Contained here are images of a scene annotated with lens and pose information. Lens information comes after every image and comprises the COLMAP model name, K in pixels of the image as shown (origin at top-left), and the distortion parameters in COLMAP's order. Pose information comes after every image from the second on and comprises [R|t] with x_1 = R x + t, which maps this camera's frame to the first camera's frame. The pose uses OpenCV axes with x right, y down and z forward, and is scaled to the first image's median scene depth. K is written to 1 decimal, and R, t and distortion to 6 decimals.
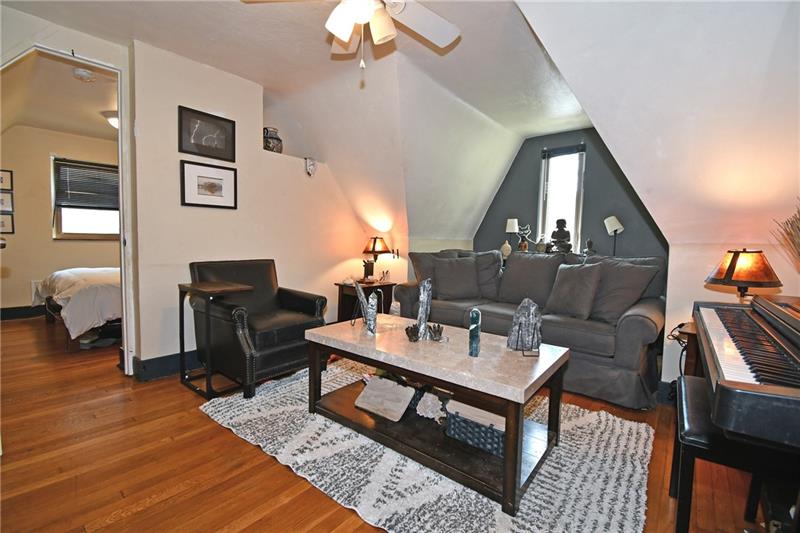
lens RADIAL K [[360.0, 0, 399.6], [0, 360.0, 267.1], [0, 0, 1]] dist [0.000170, -0.012884]
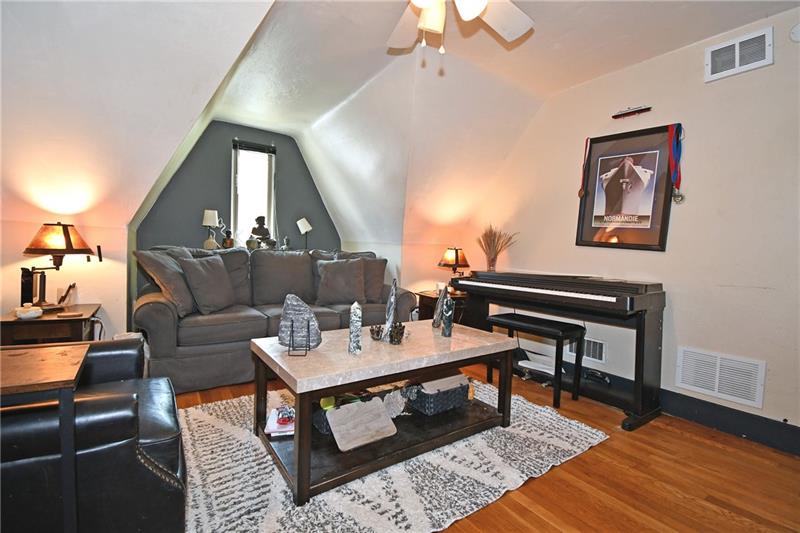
lens RADIAL K [[360.0, 0, 405.7], [0, 360.0, 269.0], [0, 0, 1]] dist [0.000170, -0.012884]
pose [[0.266288, -0.060263, 0.962008, -0.456827], [0.037423, 0.997938, 0.052155, -0.024292], [-0.963167, 0.022113, 0.267994, 0.370927]]
